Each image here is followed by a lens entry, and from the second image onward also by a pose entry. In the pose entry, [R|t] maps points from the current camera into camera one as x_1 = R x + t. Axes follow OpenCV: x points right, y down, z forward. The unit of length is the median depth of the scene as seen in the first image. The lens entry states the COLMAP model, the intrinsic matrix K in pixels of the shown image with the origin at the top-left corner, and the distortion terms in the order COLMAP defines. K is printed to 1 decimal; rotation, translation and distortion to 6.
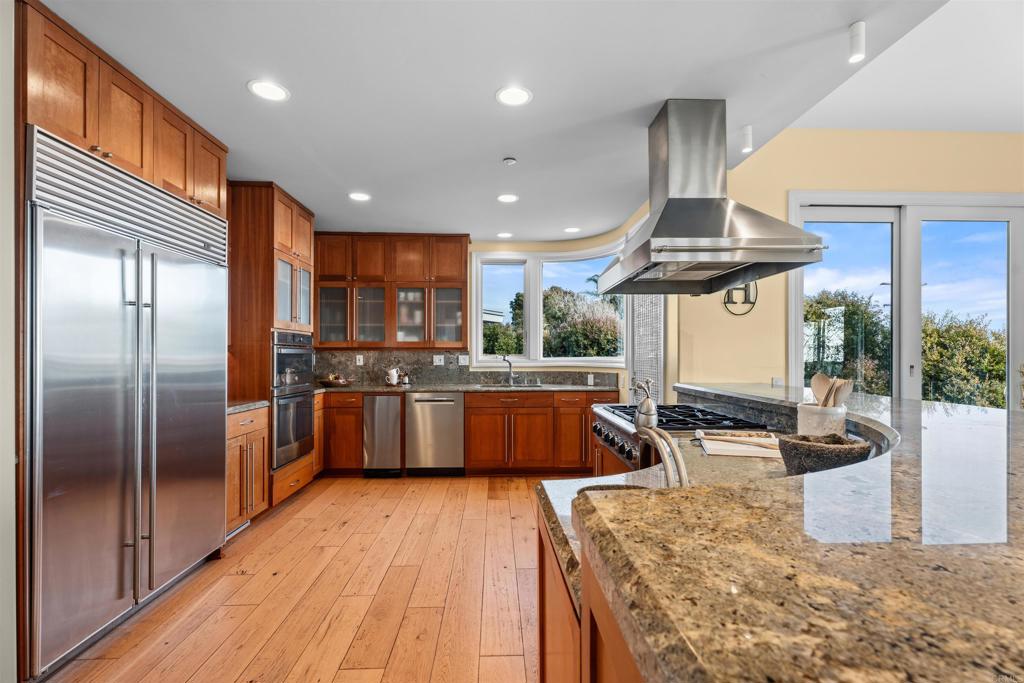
lens RADIAL K [[459.6, 0, 512.9], [0, 459.6, 356.1], [0, 0, 1]] dist [0.001617, 0.000675]
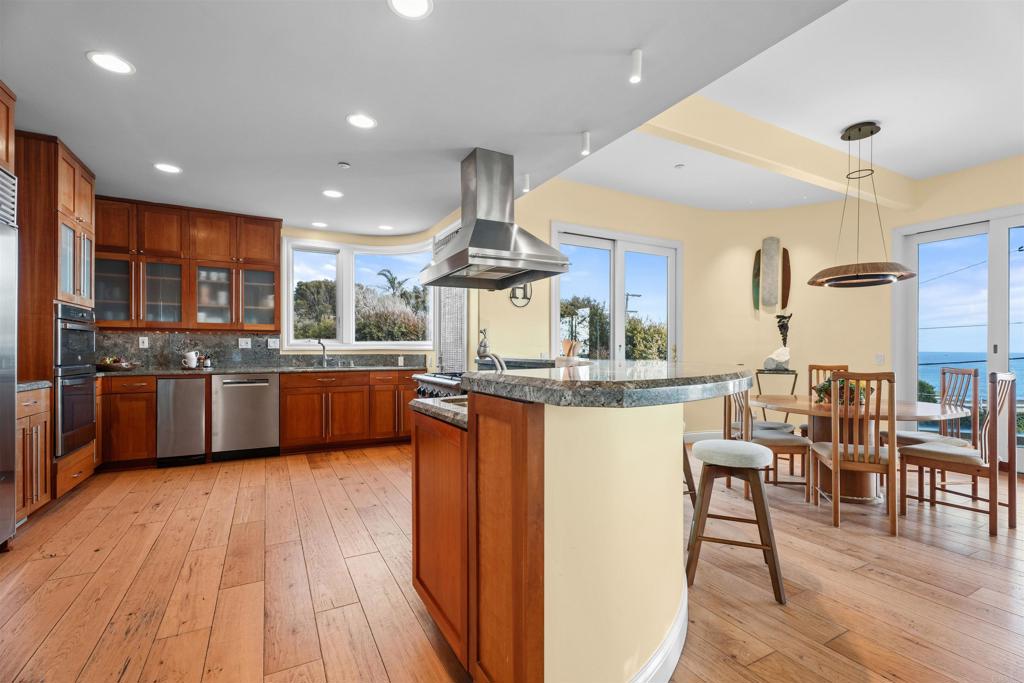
lens RADIAL K [[455.7, 0, 514.1], [0, 455.7, 354.3], [0, 0, 1]] dist [0.003152, 0.000258]
pose [[0.896881, -0.003121, 0.442261, -0.084130], [0.000165, 0.999977, 0.006722, 0.028635], [-0.442272, -0.005956, 0.896861, -0.142749]]
